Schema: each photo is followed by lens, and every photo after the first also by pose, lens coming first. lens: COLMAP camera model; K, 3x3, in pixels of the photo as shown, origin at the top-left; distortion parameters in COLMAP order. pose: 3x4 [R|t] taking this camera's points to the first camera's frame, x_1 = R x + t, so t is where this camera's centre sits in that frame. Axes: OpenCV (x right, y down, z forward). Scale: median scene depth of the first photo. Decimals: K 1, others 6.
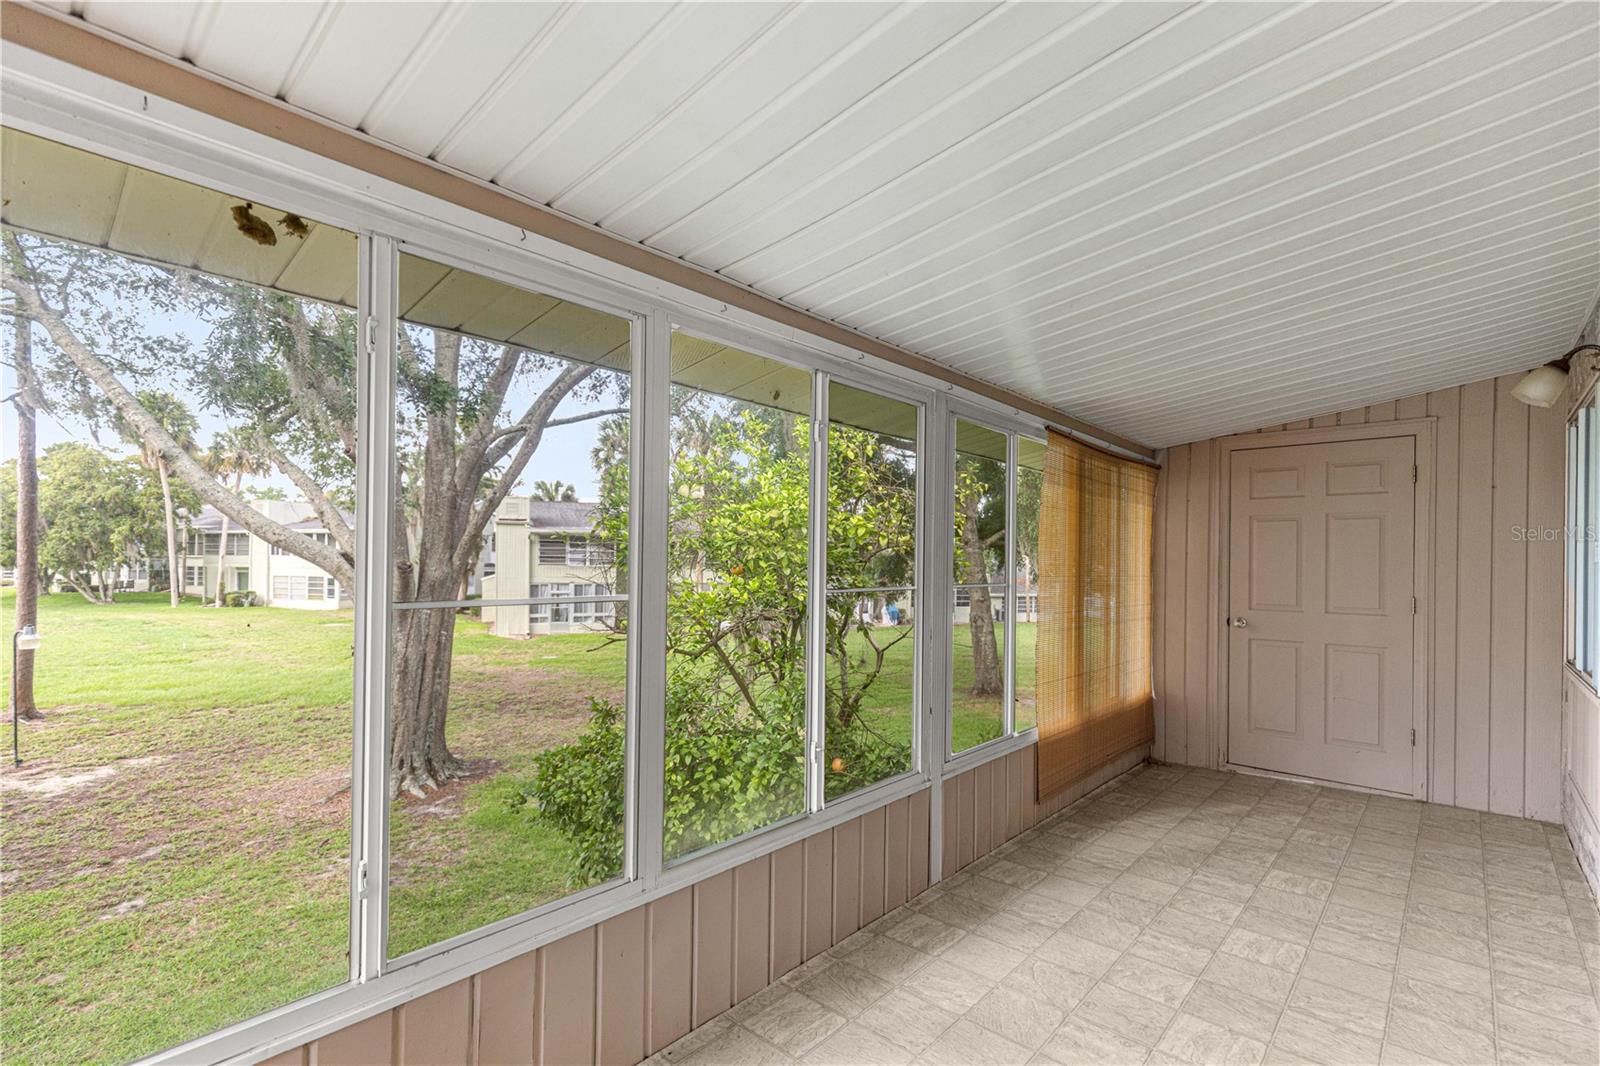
lens RADIAL K [[716.0, 0, 810.5], [0, 716.0, 563.9], [0, 0, 1]] dist [0.006837, 0.000262]
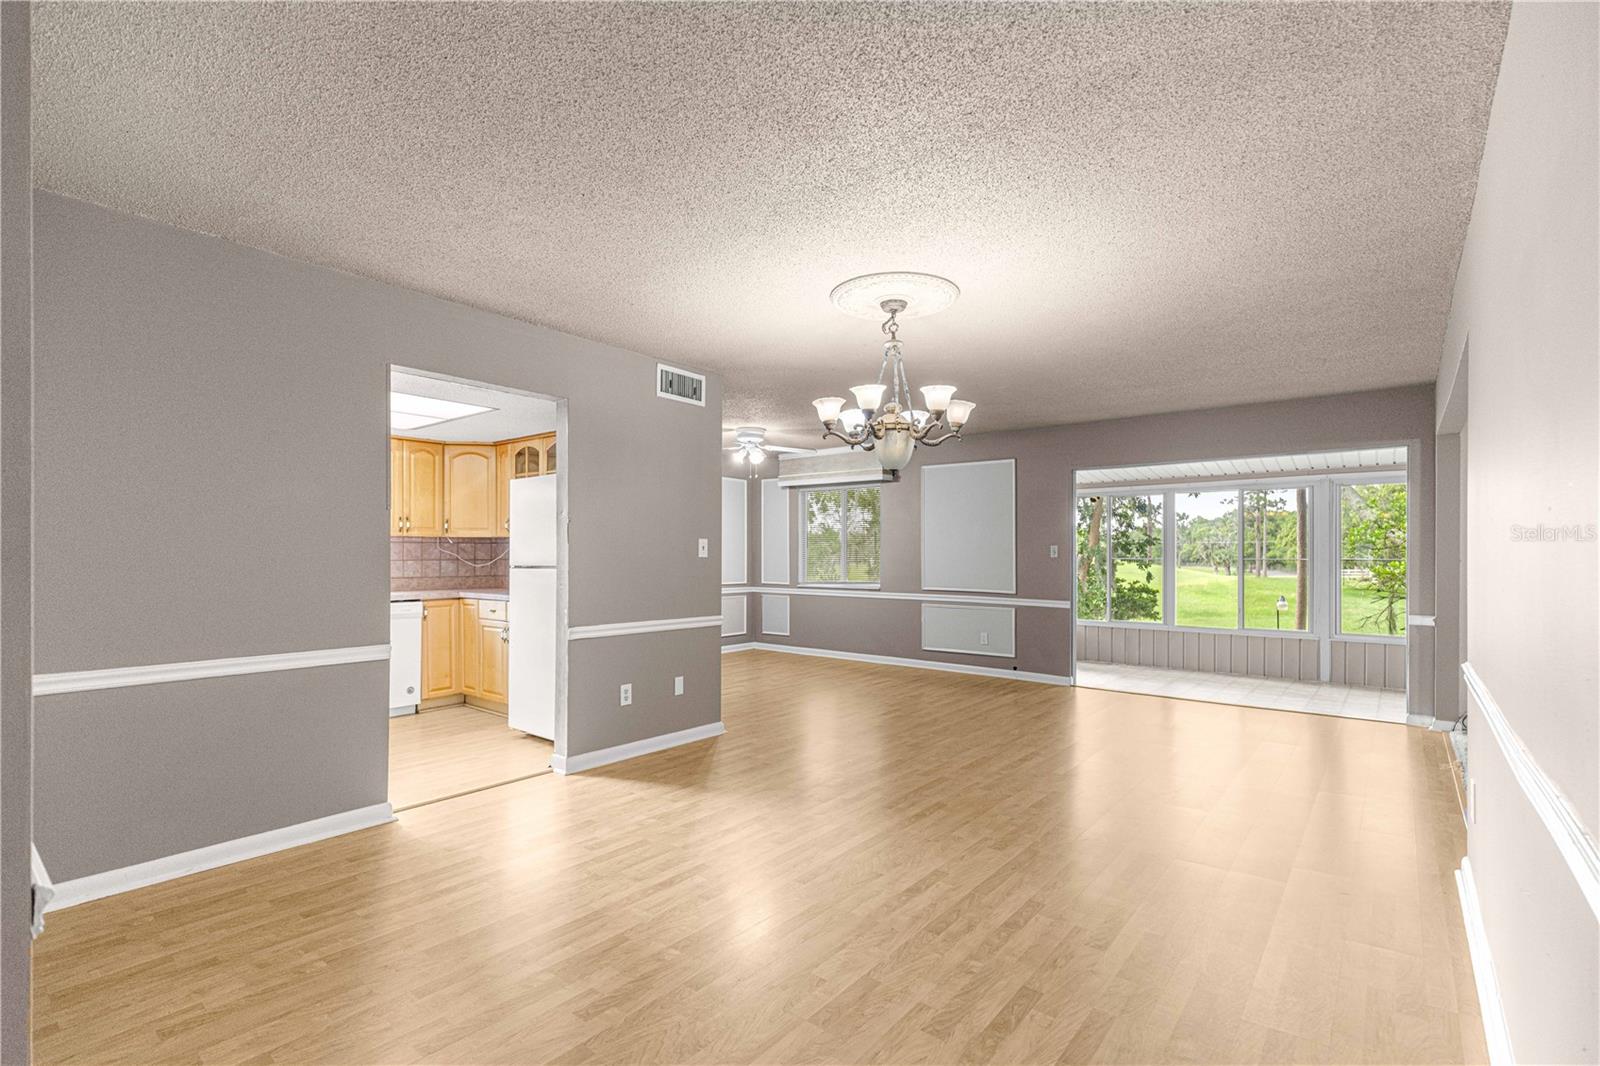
lens RADIAL K [[725.9, 0, 802.2], [0, 725.9, 553.0], [0, 0, 1]] dist [0.009953, 0.000060]
pose [[0.039857, -0.014001, -0.999107, 1.955266], [-0.004158, 0.999891, -0.014178, 0.040303], [0.999197, 0.004719, 0.039794, -0.654496]]
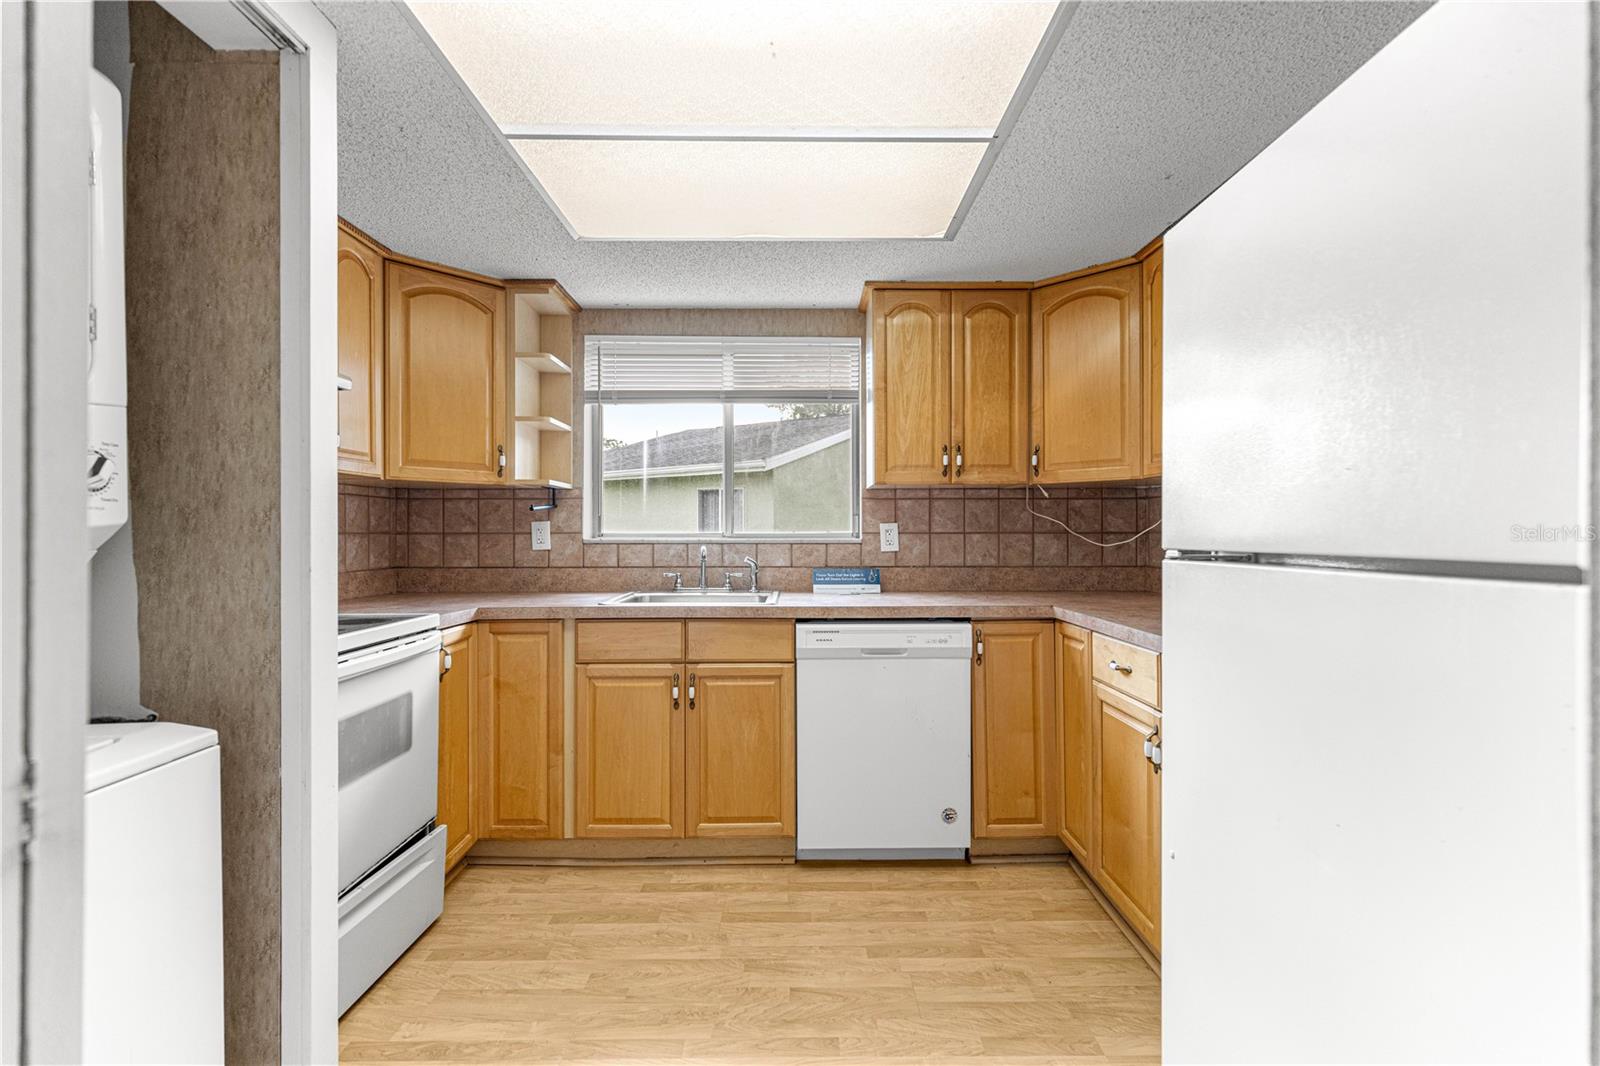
lens RADIAL K [[726.2, 0, 804.1], [0, 726.2, 530.9], [0, 0, 1]] dist [0.002037, 0.000039]
pose [[-0.742299, -0.013609, -0.669930, 1.041513], [-0.009180, 0.999906, -0.010142, 0.044306], [0.670006, -0.001379, -0.742355, -0.962703]]
